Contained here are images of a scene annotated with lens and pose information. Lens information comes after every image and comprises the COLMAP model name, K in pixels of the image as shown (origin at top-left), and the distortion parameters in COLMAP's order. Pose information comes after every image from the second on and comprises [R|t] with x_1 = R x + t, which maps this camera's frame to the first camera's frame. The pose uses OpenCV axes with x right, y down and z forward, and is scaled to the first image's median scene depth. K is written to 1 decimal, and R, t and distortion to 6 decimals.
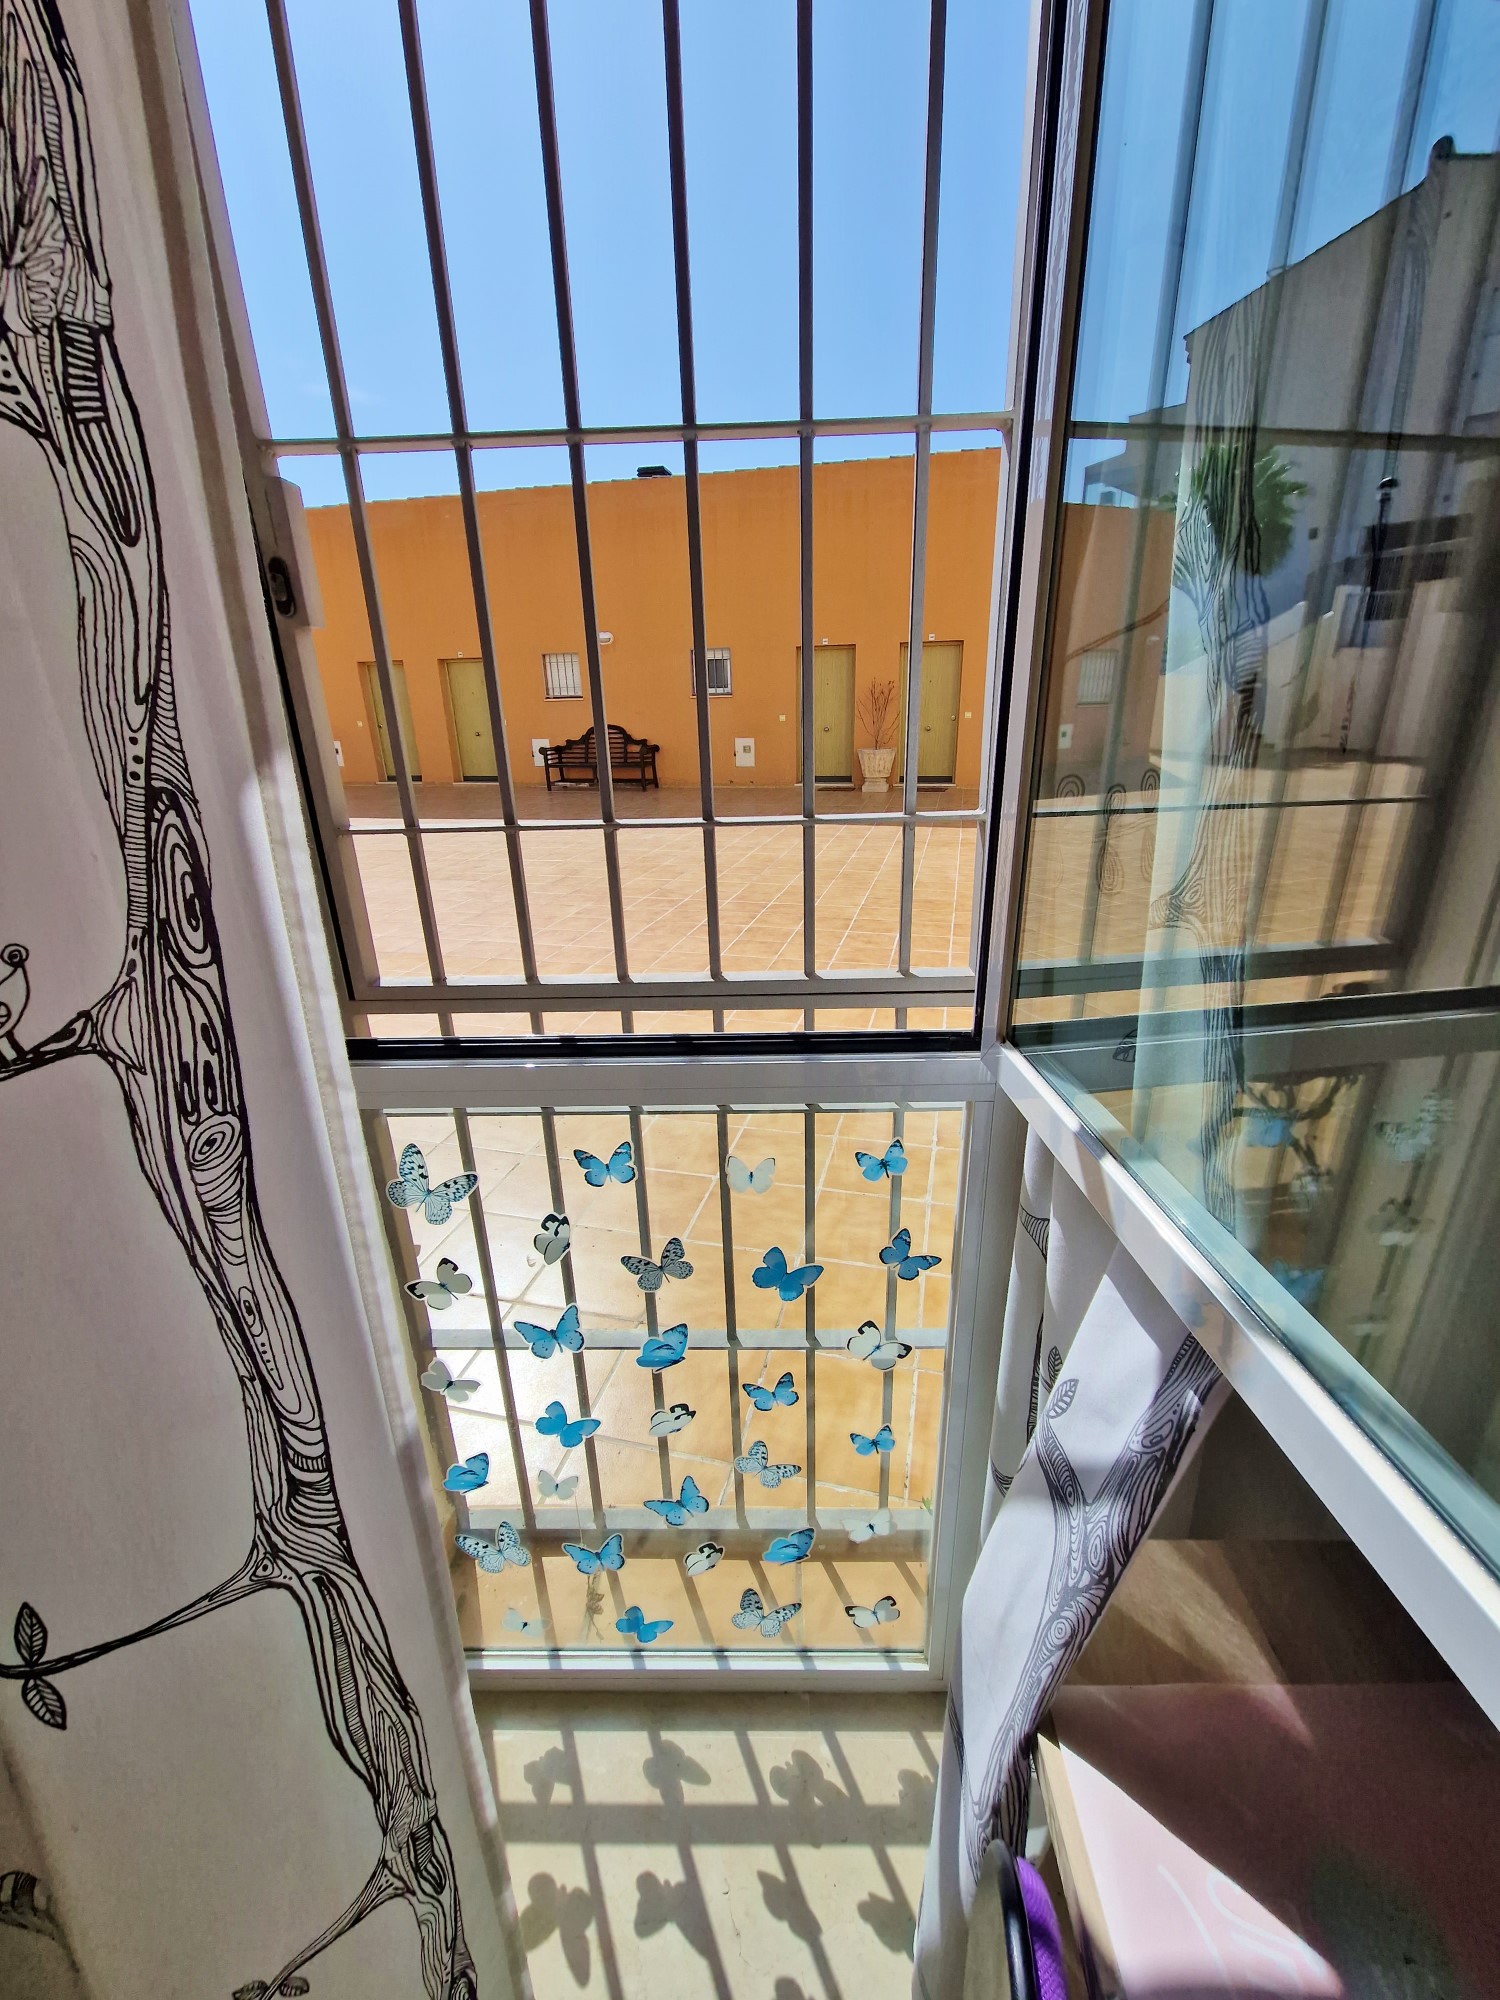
lens RADIAL K [[819.0, 0, 753.1], [0, 819.0, 998.5], [0, 0, 1]] dist [-0.002400, 0.000170]
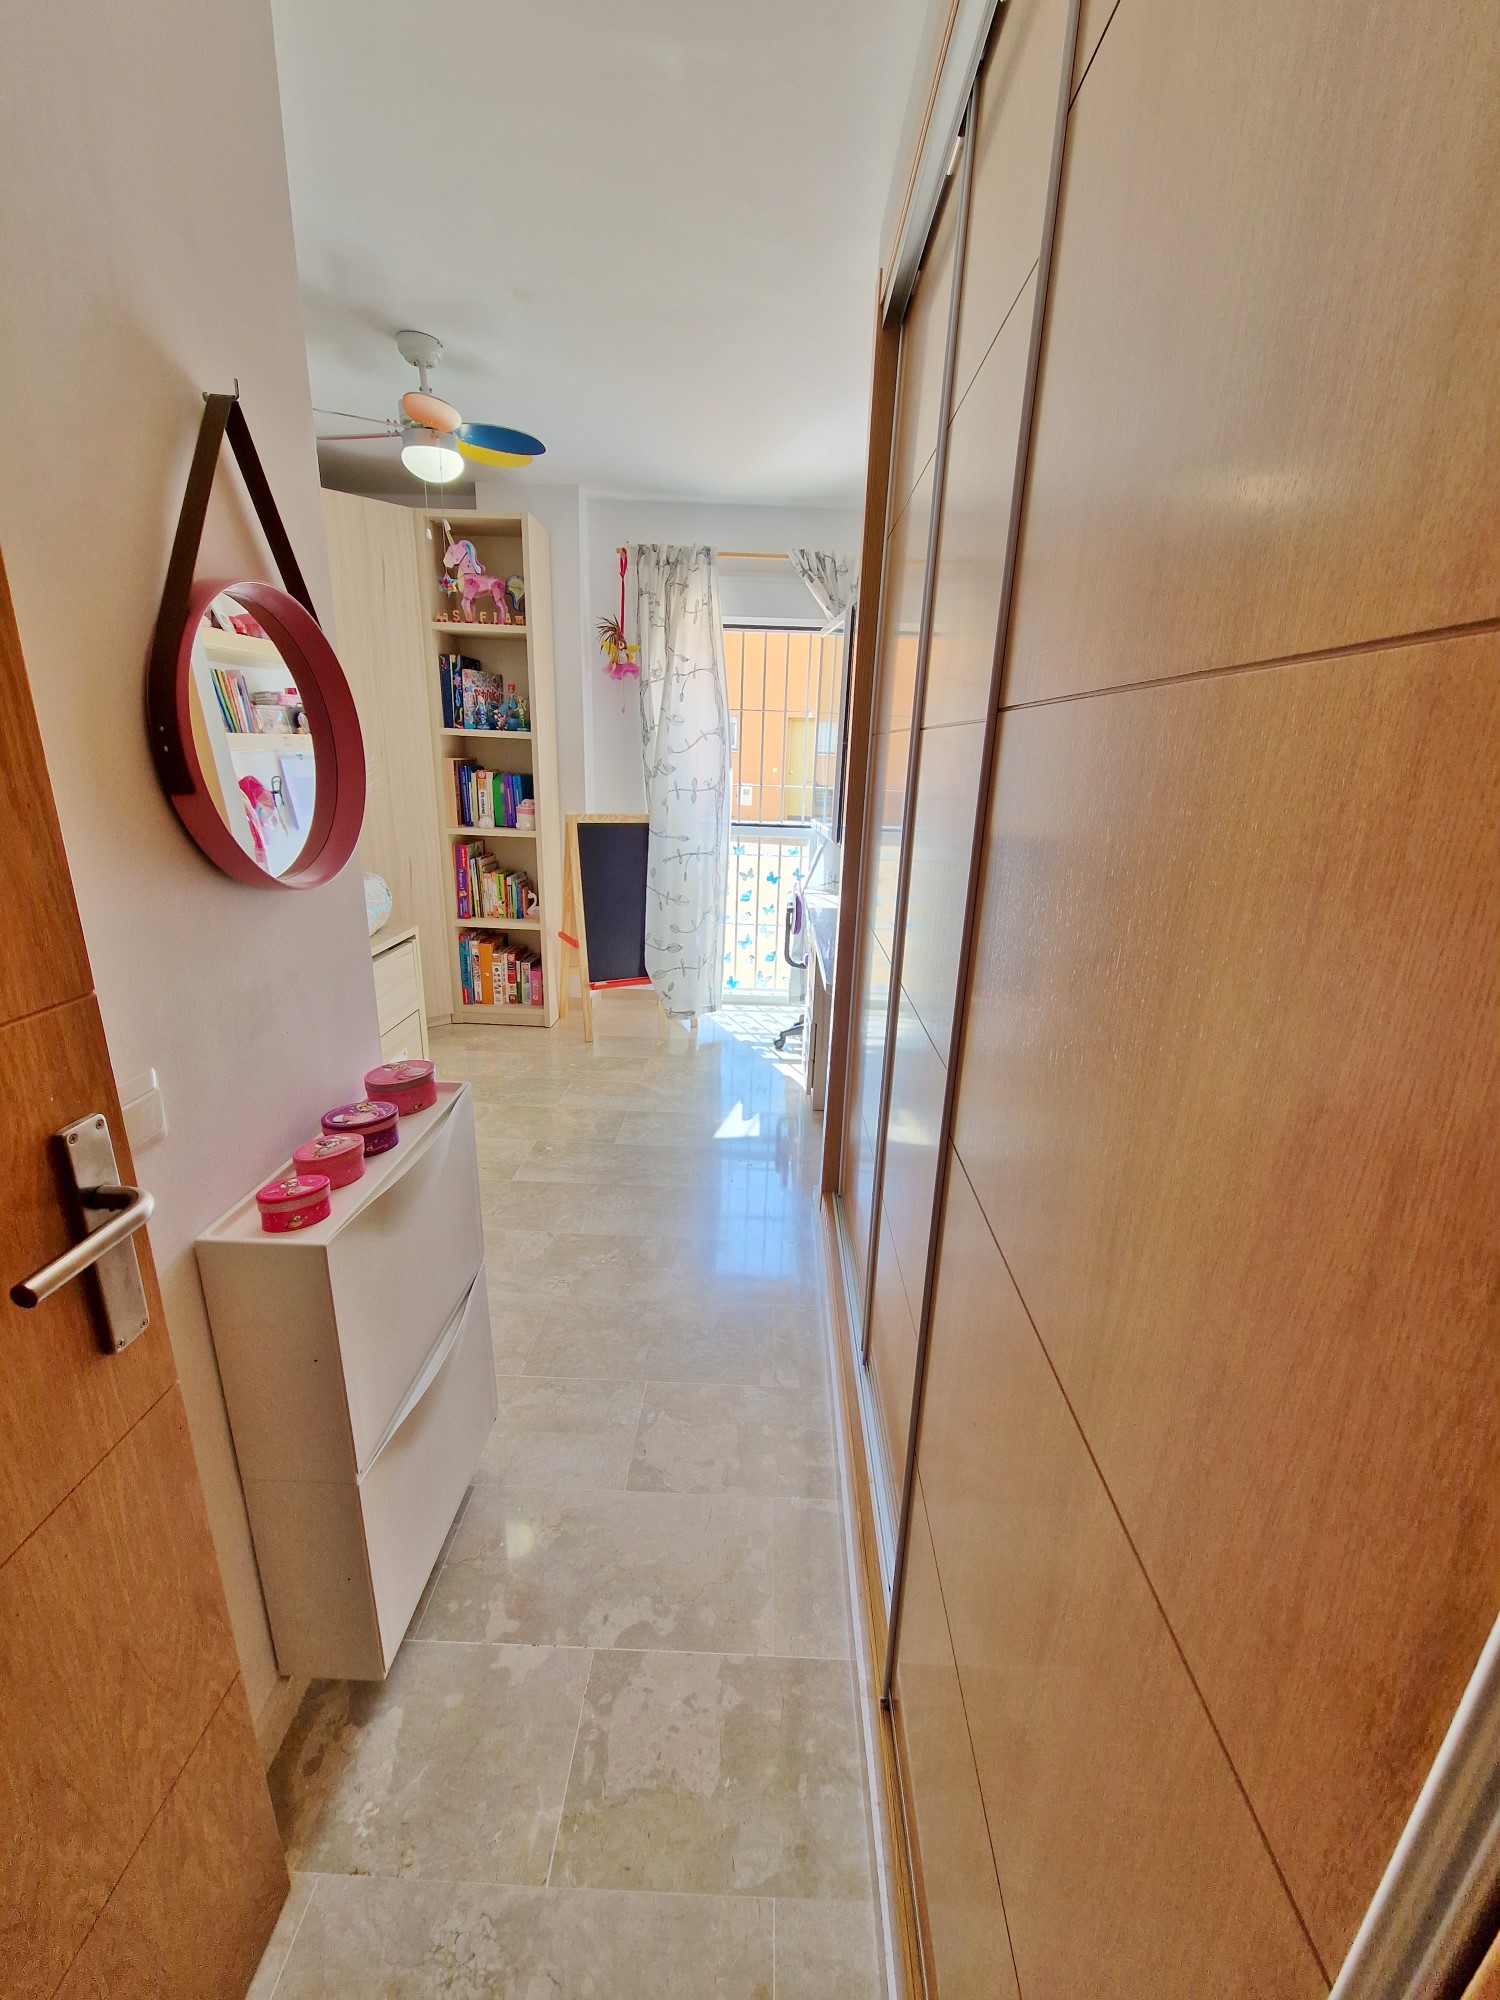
lens RADIAL K [[819.0, 0, 749.7], [0, 819.0, 1008.7], [0, 0, 1]] dist [-0.002400, 0.000170]
pose [[0.998672, 0.050189, 0.011632, -0.111503], [-0.049645, 0.997834, -0.043161, 1.260237], [-0.013773, 0.042527, 0.999000, -3.608624]]
